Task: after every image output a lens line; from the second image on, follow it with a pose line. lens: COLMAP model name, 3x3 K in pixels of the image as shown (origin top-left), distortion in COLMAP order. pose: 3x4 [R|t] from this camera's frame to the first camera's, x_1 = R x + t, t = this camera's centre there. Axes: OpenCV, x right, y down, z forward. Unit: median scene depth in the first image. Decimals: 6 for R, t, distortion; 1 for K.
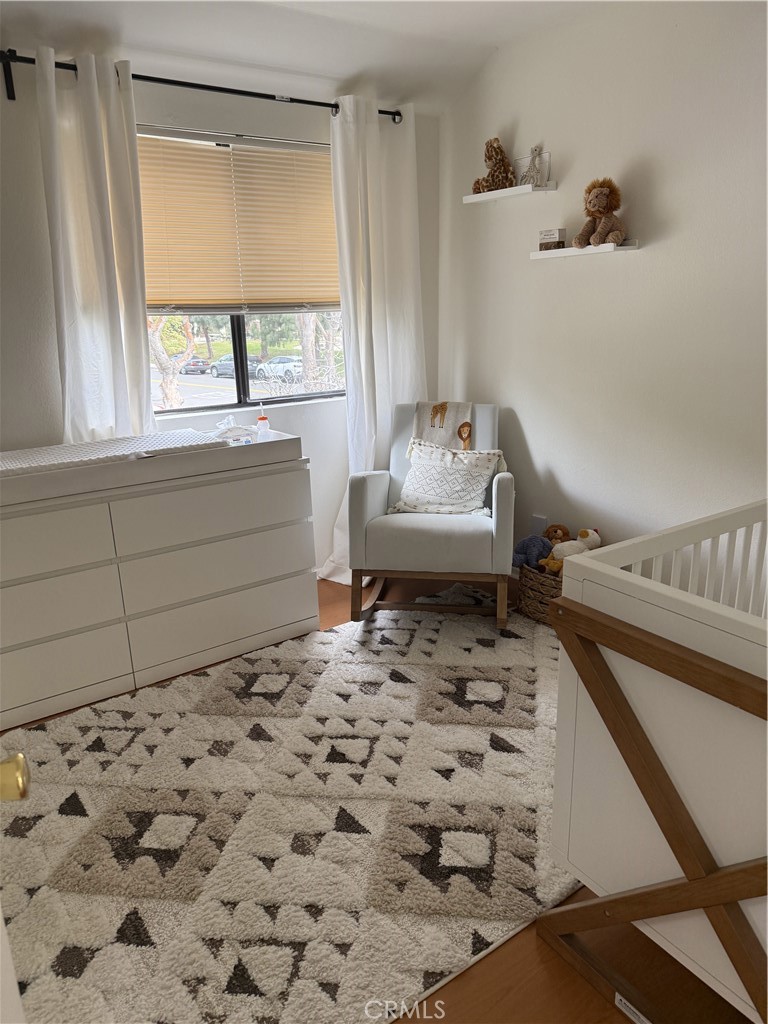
lens RADIAL K [[706.6, 0, 381.0], [0, 706.6, 515.3], [0, 0, 1]] dist [0.120129, -0.182507]
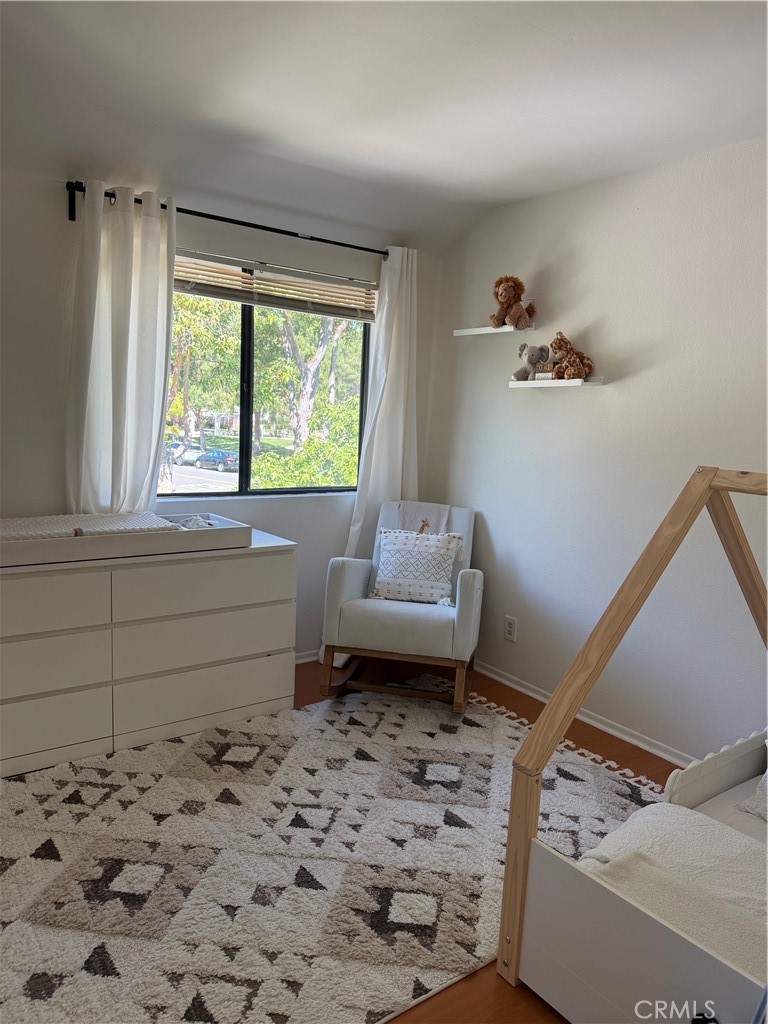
lens RADIAL K [[714.6, 0, 388.1], [0, 714.6, 514.5], [0, 0, 1]] dist [0.099162, -0.127271]
pose [[0.996710, 0.074150, 0.032718, -0.000516], [-0.068649, 0.986972, -0.145515, 0.033360], [-0.043082, 0.142790, 0.988815, -0.139252]]
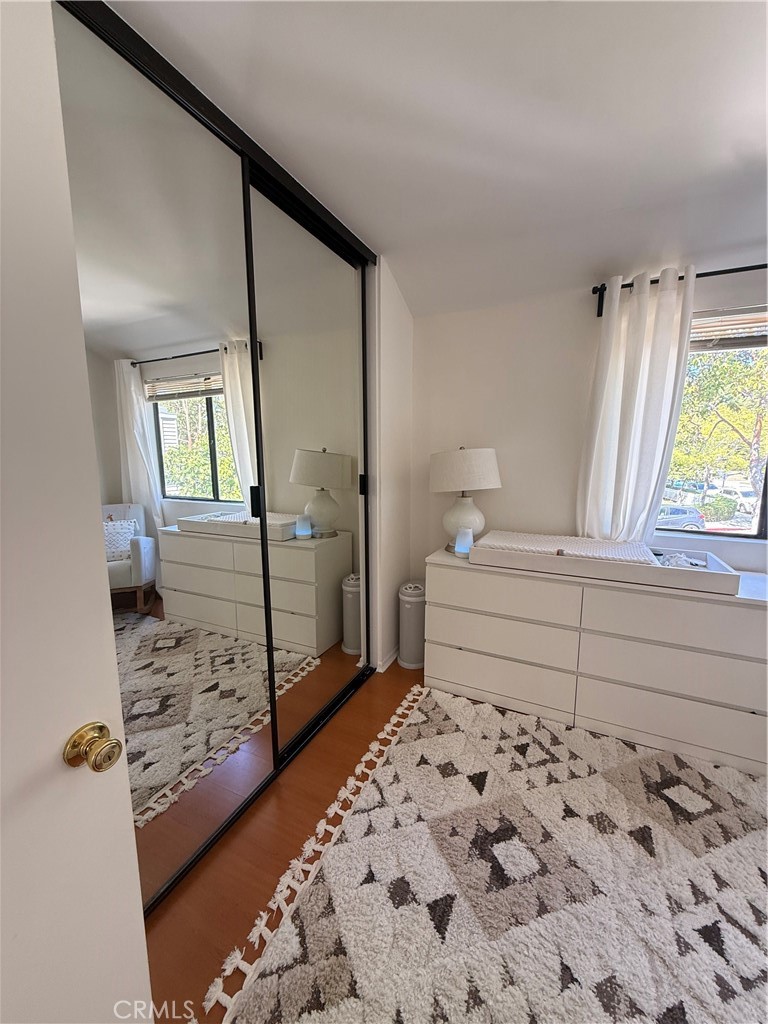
lens RADIAL K [[406.5, 0, 384.8], [0, 406.5, 510.0], [0, 0, 1]] dist [0.000290, -0.000225]
pose [[0.485539, 0.160284, -0.859396, 0.090939], [-0.264038, 0.964026, 0.030623, -0.091058], [0.833388, 0.212044, 0.510394, 0.276254]]
